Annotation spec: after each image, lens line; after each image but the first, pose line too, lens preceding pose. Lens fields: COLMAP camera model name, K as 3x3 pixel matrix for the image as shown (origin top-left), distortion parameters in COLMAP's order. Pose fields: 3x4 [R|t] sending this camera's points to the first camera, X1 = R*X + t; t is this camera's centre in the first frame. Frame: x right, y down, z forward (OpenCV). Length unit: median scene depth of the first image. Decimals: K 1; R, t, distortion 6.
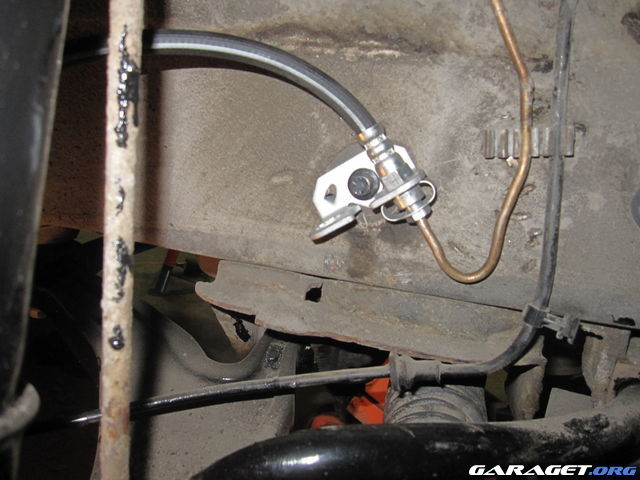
lens RADIAL K [[528.2, 0, 316.6], [0, 528.2, 240.4], [0, 0, 1]] dist [-0.043079, -0.002060]
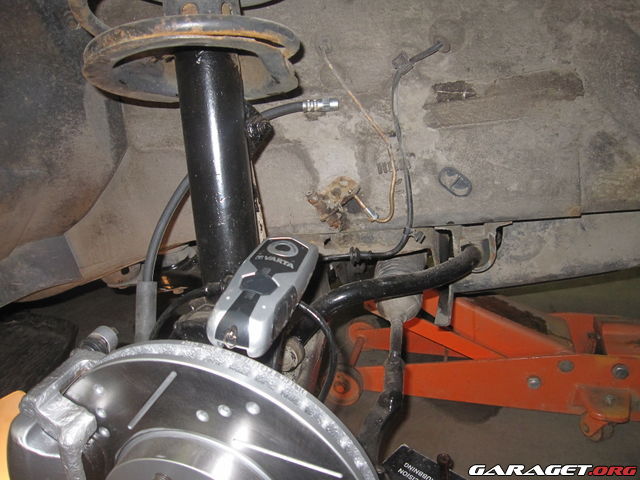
lens RADIAL K [[514.4, 0, 320.0], [0, 514.4, 240.0], [0, 0, 1]] dist [-0.044104, -0.004229]
pose [[0.969354, -0.243735, -0.030764, 0.039575], [0.245644, 0.963416, 0.107183, -0.183535], [0.003514, -0.111455, 0.993763, -1.470618]]
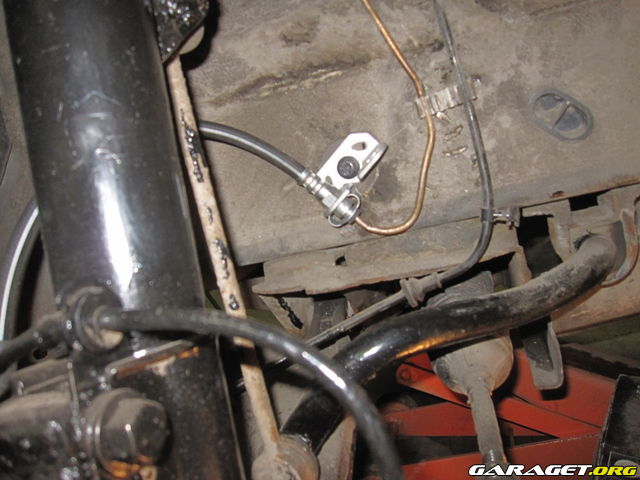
lens RADIAL K [[514.4, 0, 320.0], [0, 514.4, 240.0], [0, 0, 1]] dist [-0.044104, -0.004229]
pose [[0.941246, -0.337092, 0.020641, -0.079026], [0.337715, 0.939876, -0.050805, 0.124916], [-0.002274, 0.054790, 0.998495, -0.365119]]
